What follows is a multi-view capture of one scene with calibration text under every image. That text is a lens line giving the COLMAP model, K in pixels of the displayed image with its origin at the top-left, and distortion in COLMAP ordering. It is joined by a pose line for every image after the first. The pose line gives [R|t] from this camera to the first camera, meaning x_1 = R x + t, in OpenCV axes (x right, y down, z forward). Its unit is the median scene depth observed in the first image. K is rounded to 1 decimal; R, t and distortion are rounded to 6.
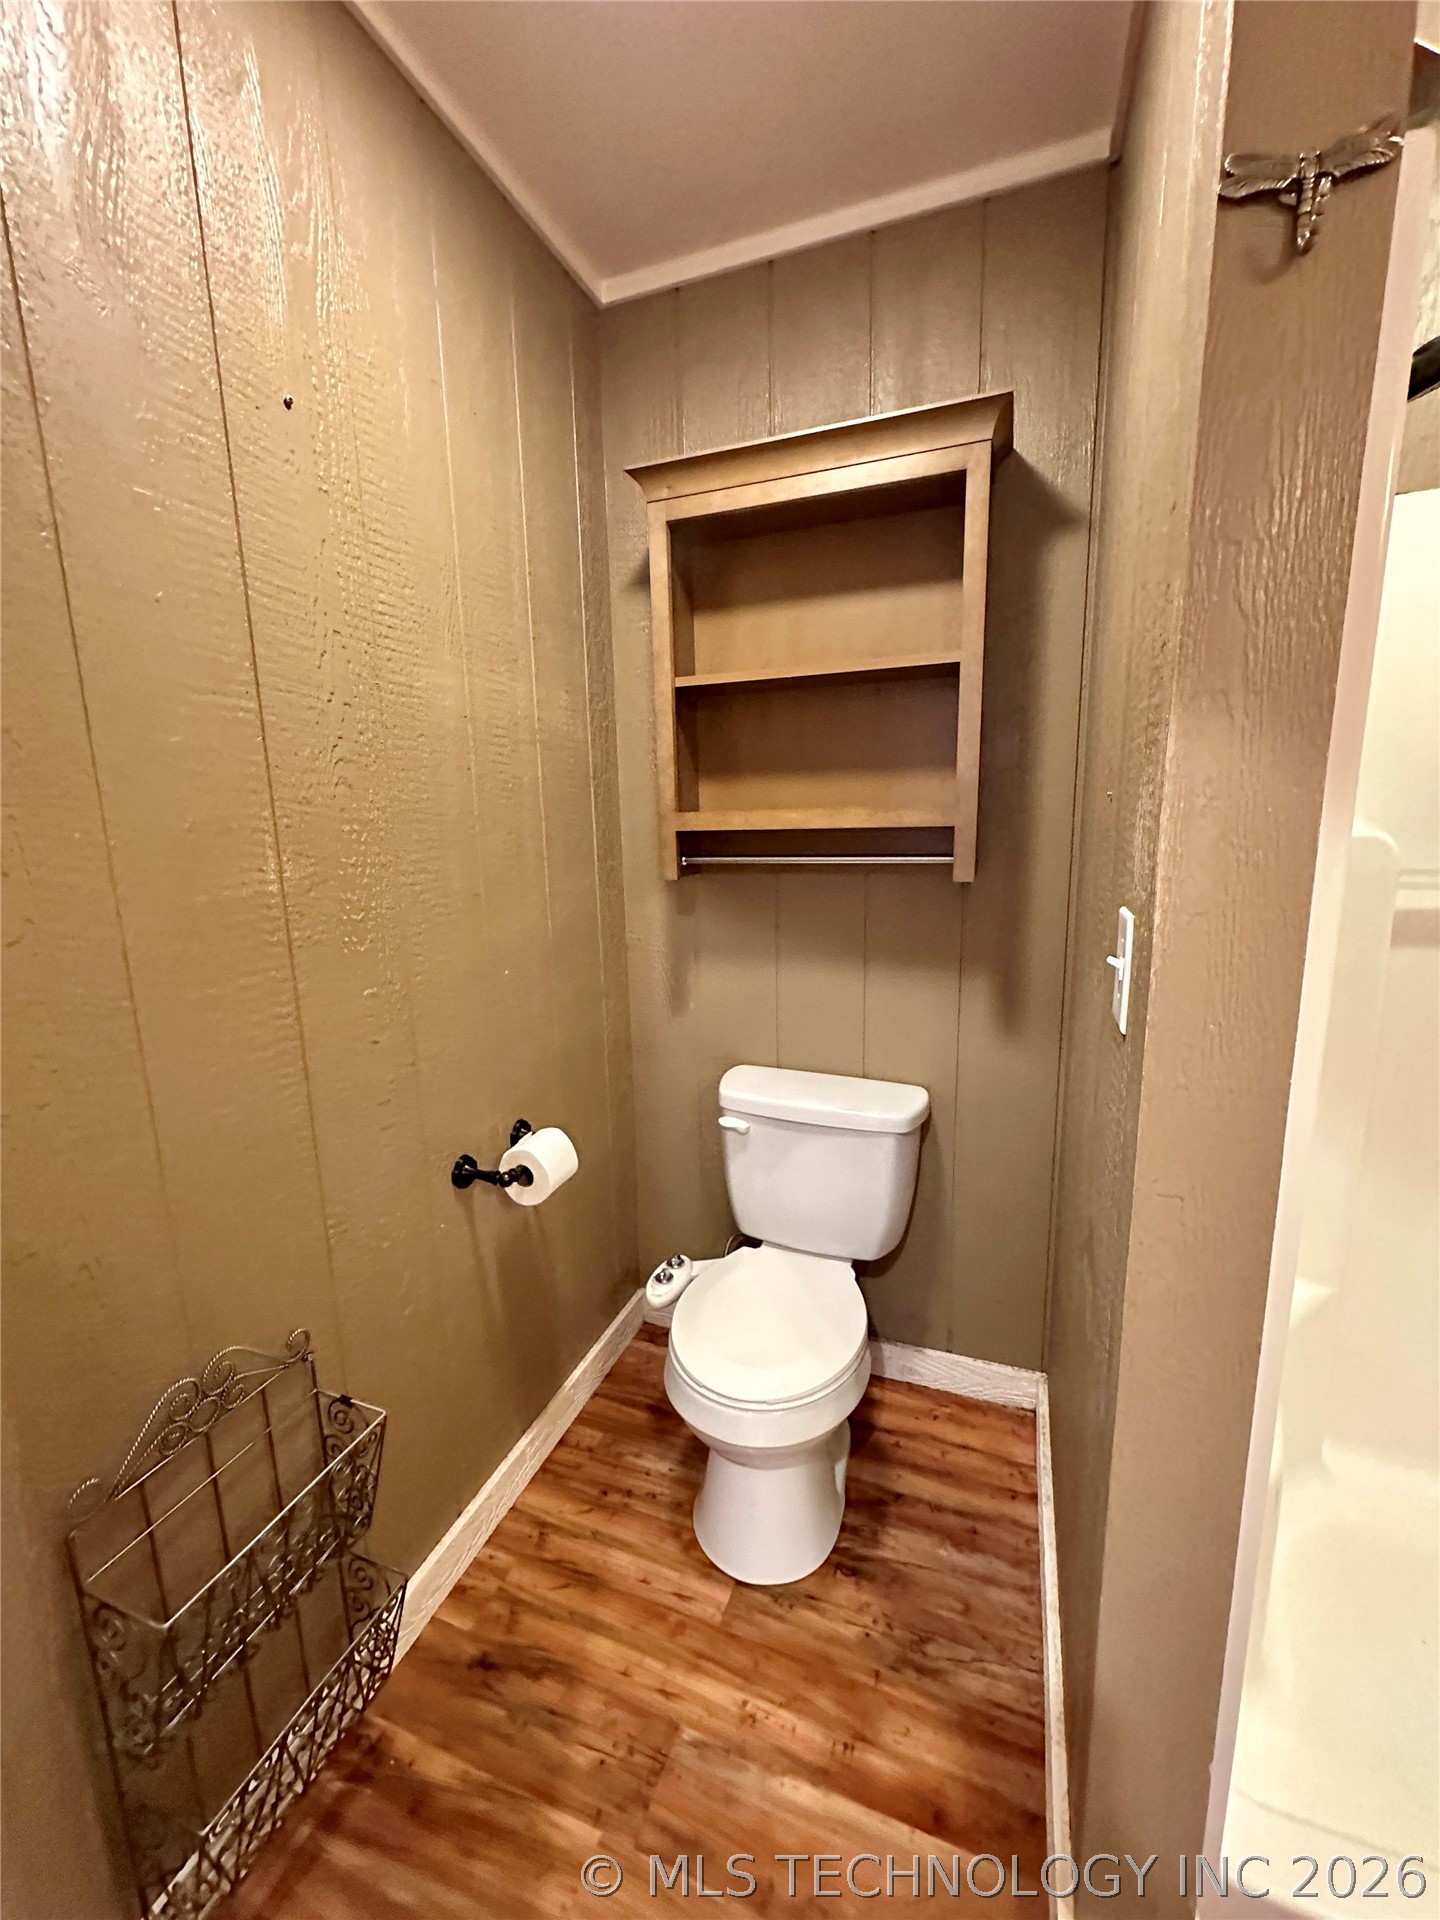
lens RADIAL K [[767.1, 0, 714.9], [0, 767.1, 959.1], [0, 0, 1]] dist [-0.003275, 0.001170]
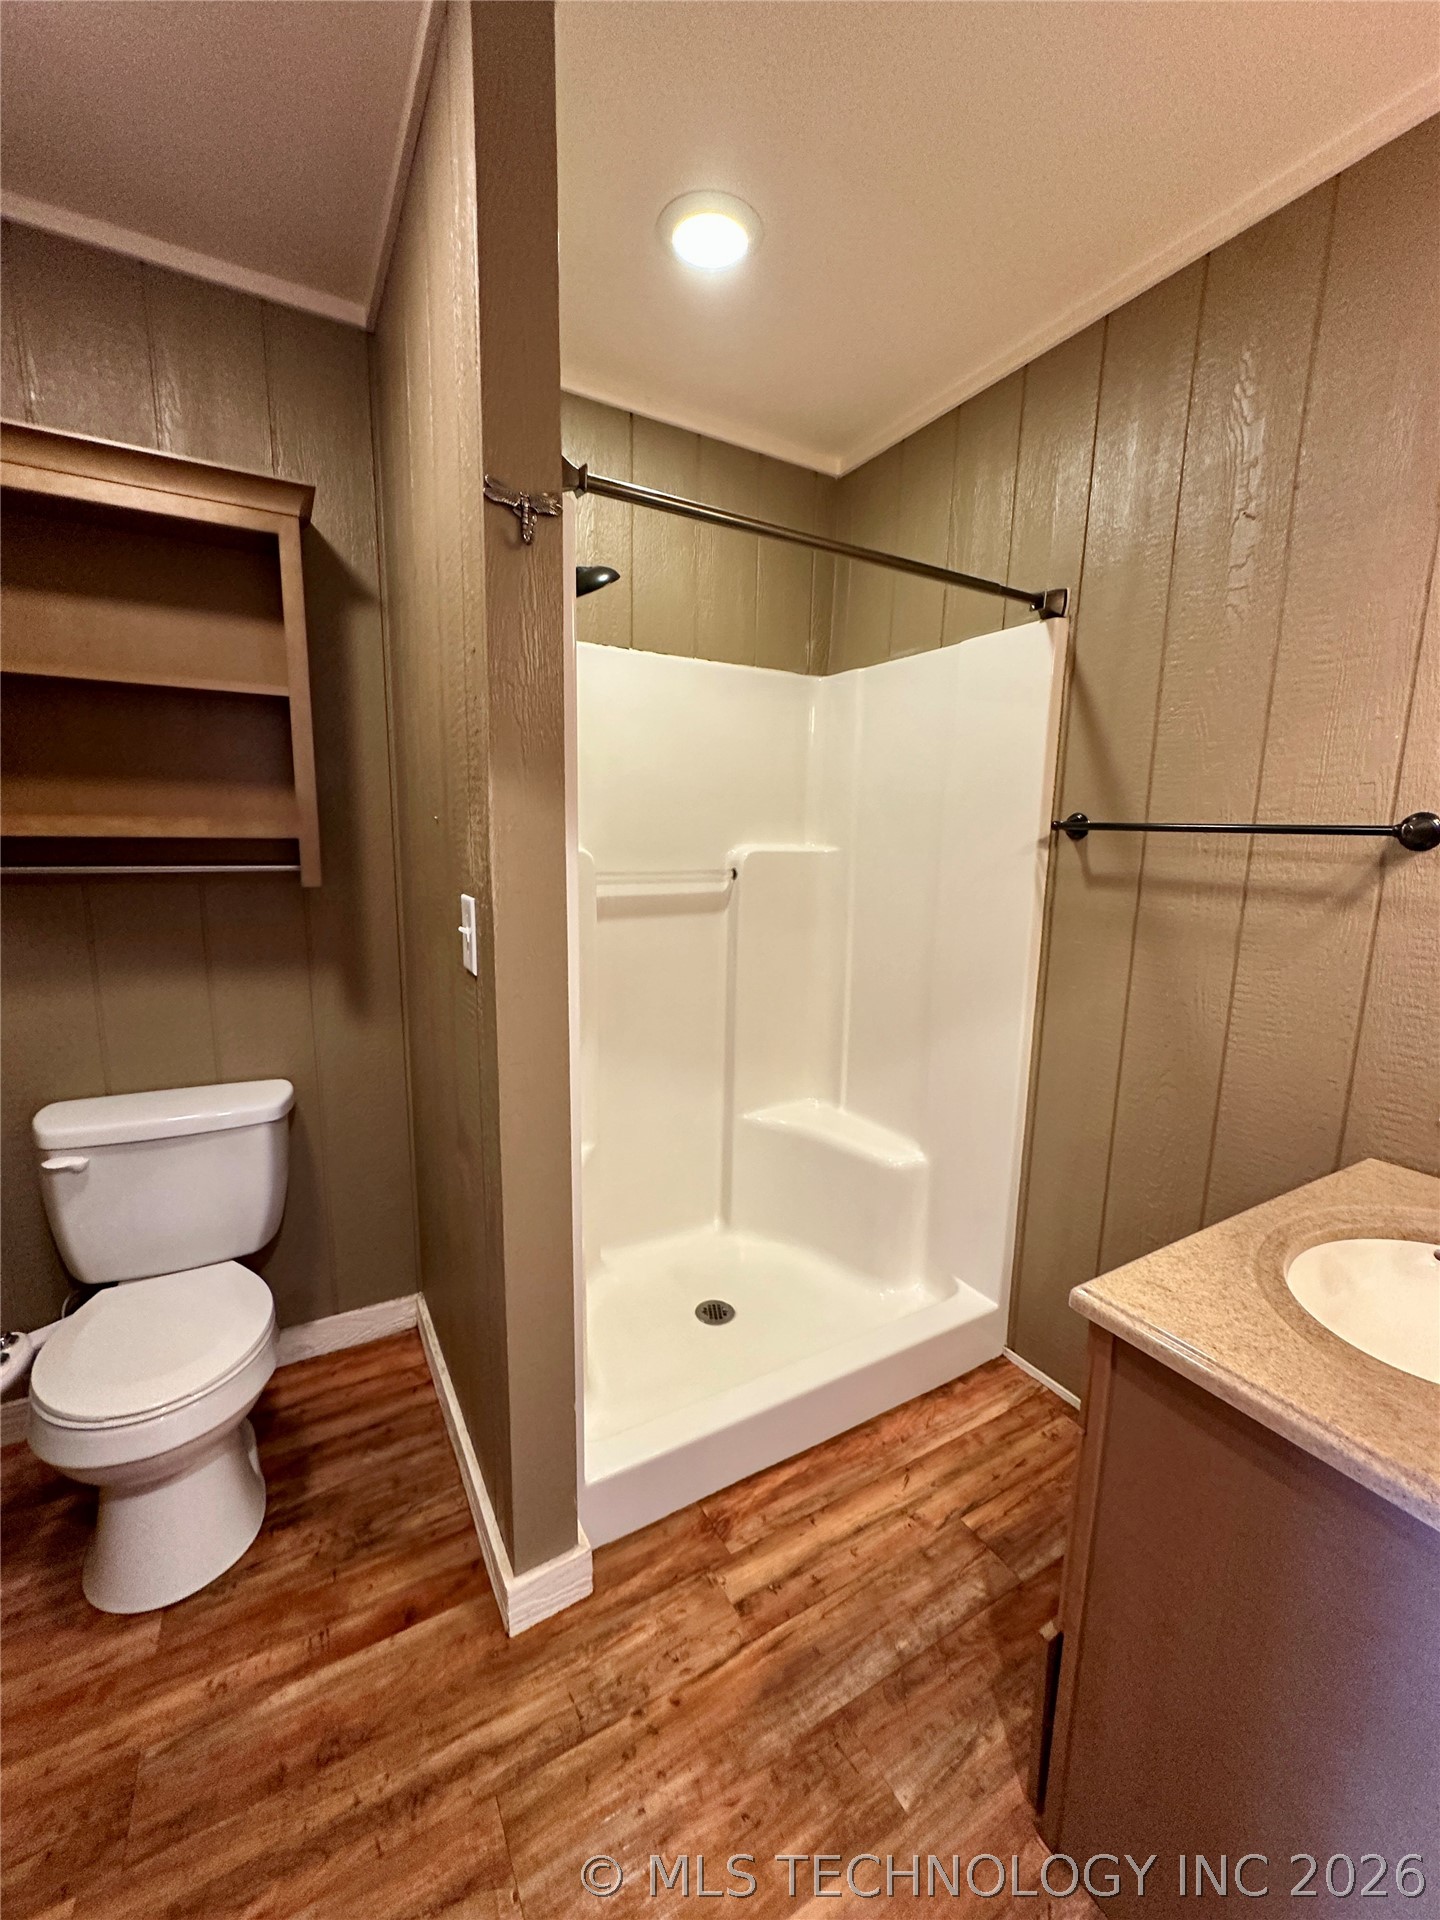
lens RADIAL K [[767.1, 0, 722.6], [0, 767.1, 956.7], [0, 0, 1]] dist [-0.003275, 0.001170]
pose [[0.625131, -0.090845, 0.775215, -0.190838], [0.109037, 0.993629, 0.028513, 0.038544], [-0.772866, 0.066703, 0.631054, -0.197445]]
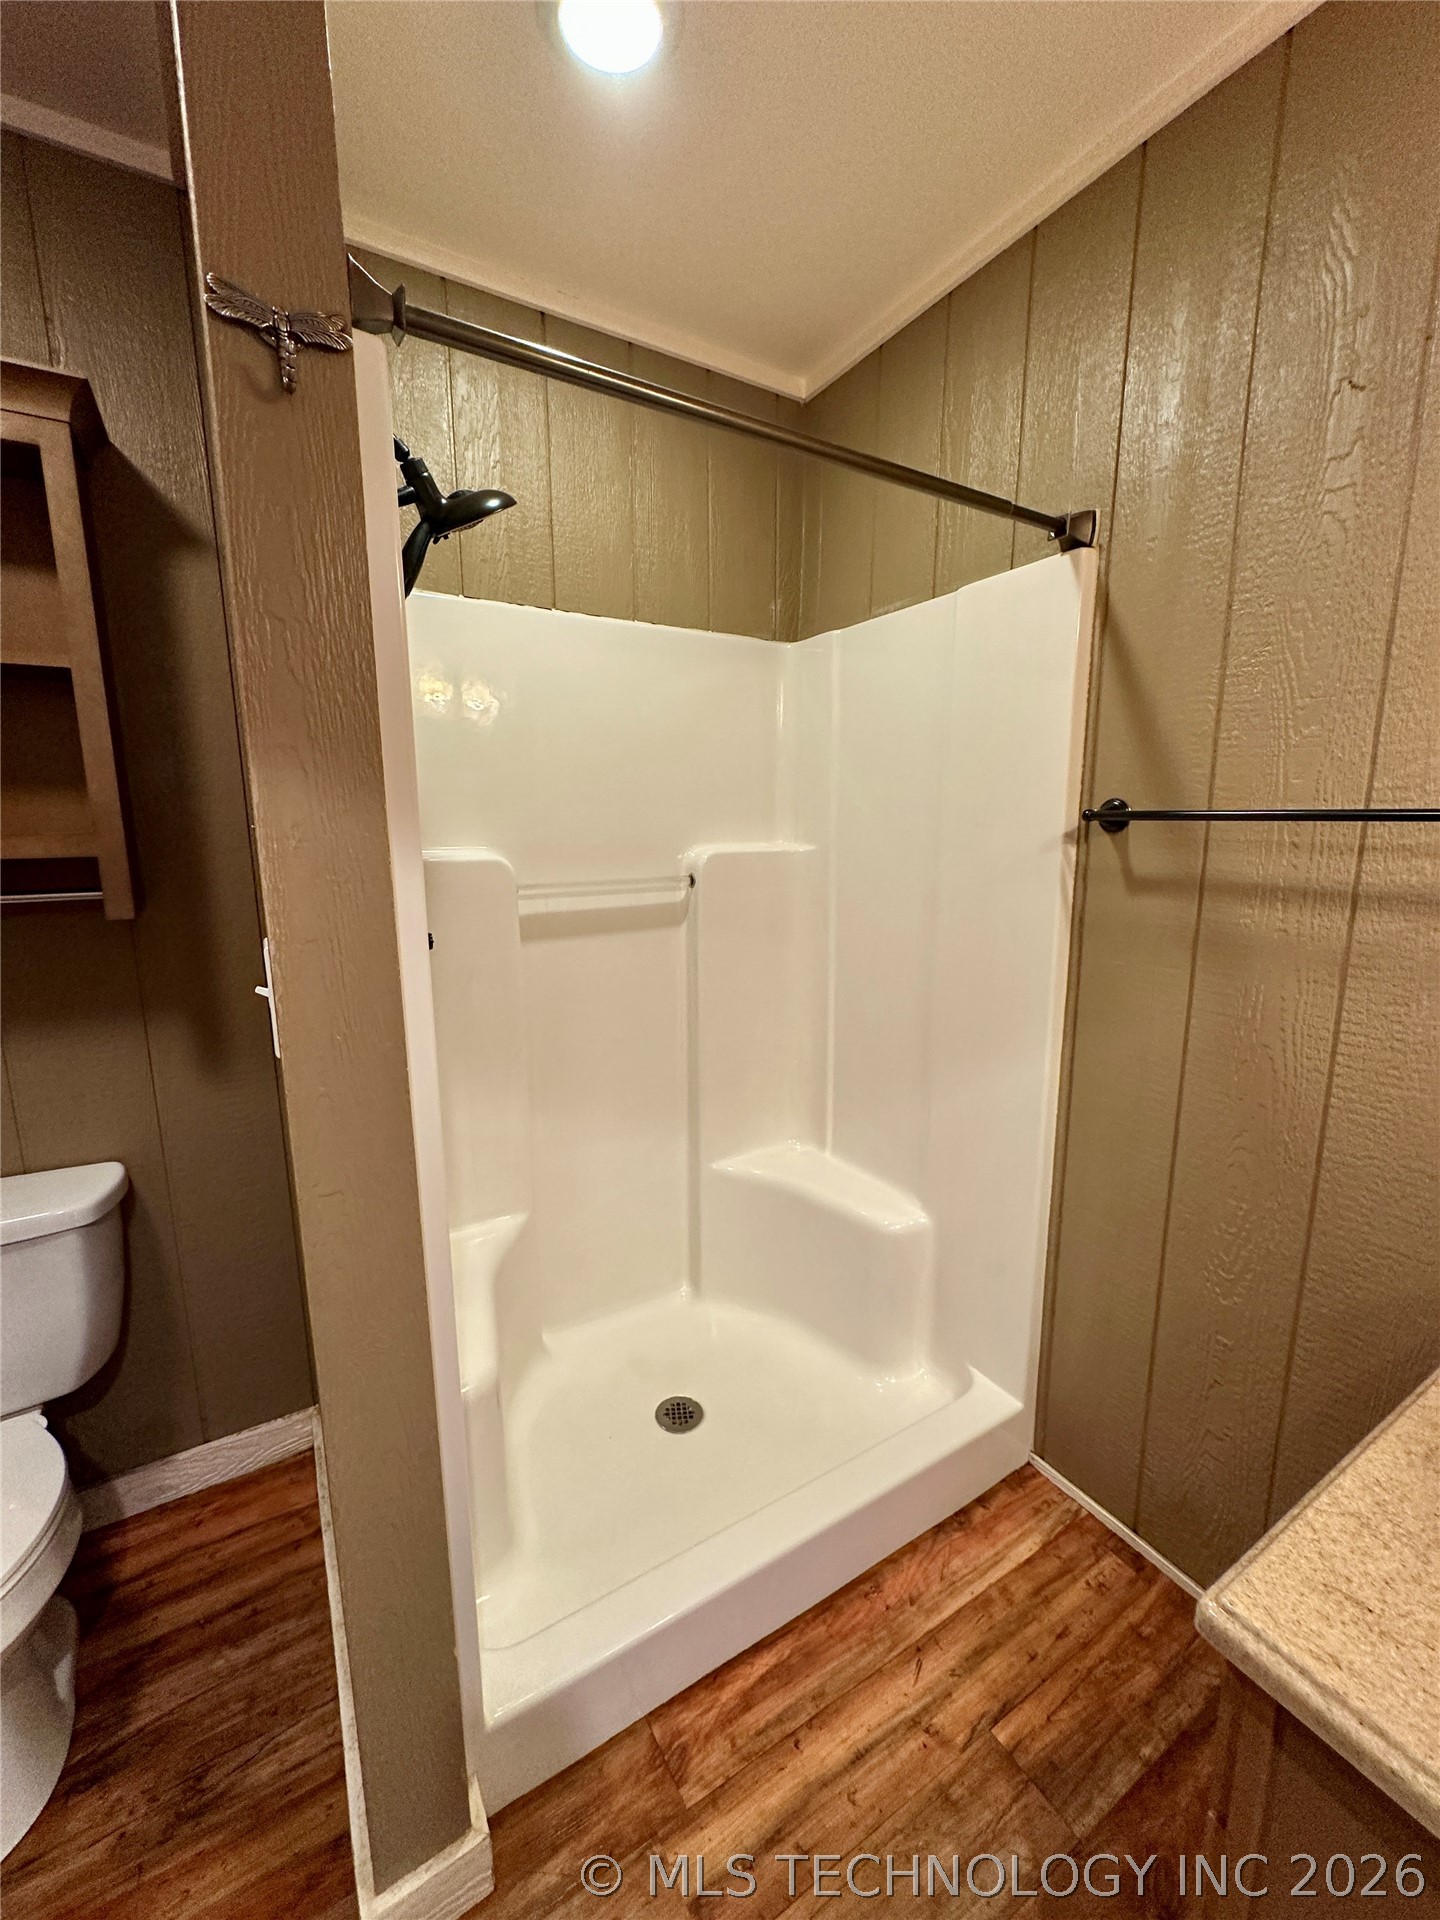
lens RADIAL K [[767.1, 0, 722.9], [0, 767.1, 957.6], [0, 0, 1]] dist [-0.003275, 0.001170]
pose [[0.611803, -0.116166, 0.782434, 0.051925], [0.134991, 0.989980, 0.041427, -0.000079], [-0.779407, 0.080276, 0.621354, -0.080091]]
